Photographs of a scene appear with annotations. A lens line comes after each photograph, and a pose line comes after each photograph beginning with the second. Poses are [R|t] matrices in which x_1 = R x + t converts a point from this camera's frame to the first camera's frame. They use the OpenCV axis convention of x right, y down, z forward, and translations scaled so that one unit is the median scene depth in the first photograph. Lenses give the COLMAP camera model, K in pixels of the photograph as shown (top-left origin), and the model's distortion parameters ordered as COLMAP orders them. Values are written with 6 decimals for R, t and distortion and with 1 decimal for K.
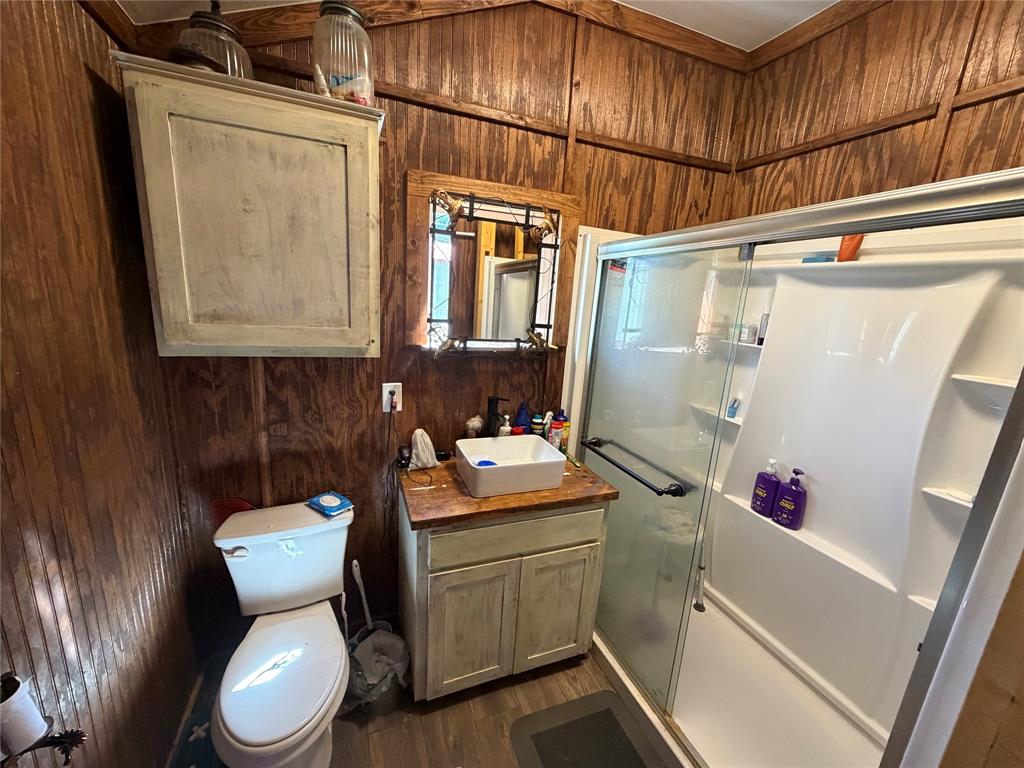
lens RADIAL K [[407.6, 0, 509.8], [0, 407.6, 386.1], [0, 0, 1]] dist [-0.003624, 0.000396]
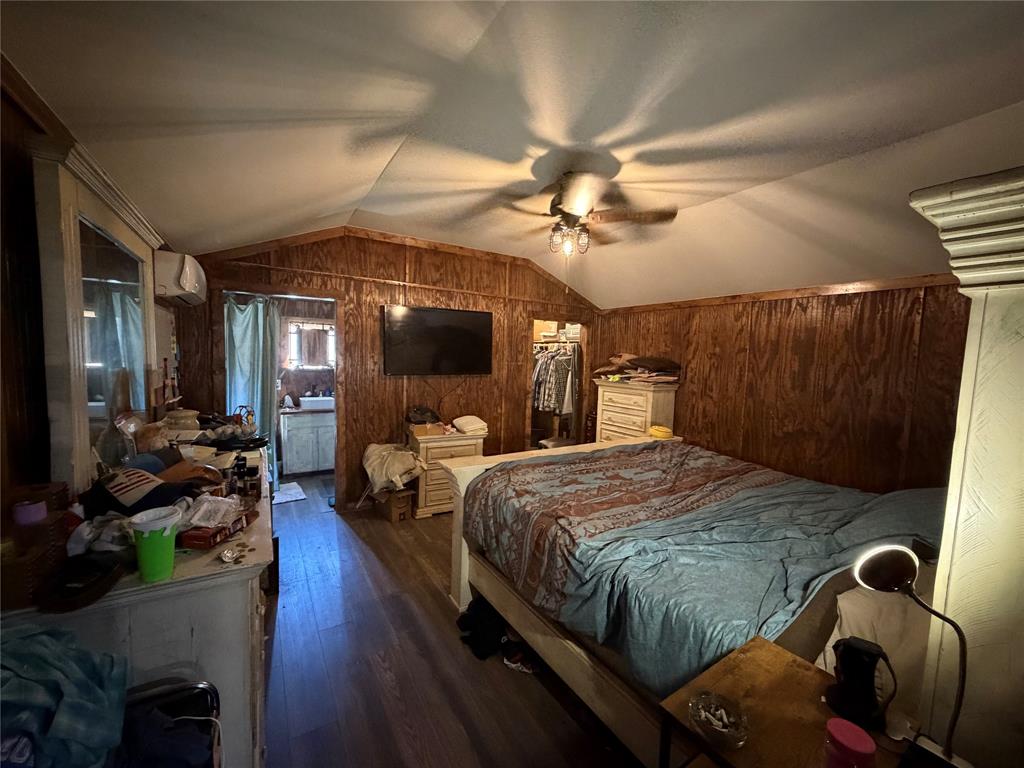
lens RADIAL K [[407.6, 0, 511.7], [0, 407.6, 386.3], [0, 0, 1]] dist [-0.003624, 0.000396]
pose [[0.981024, -0.046928, 0.188123, 0.876970], [0.071546, 0.989411, -0.126283, 0.556314], [-0.180205, 0.137346, 0.973993, -2.334005]]
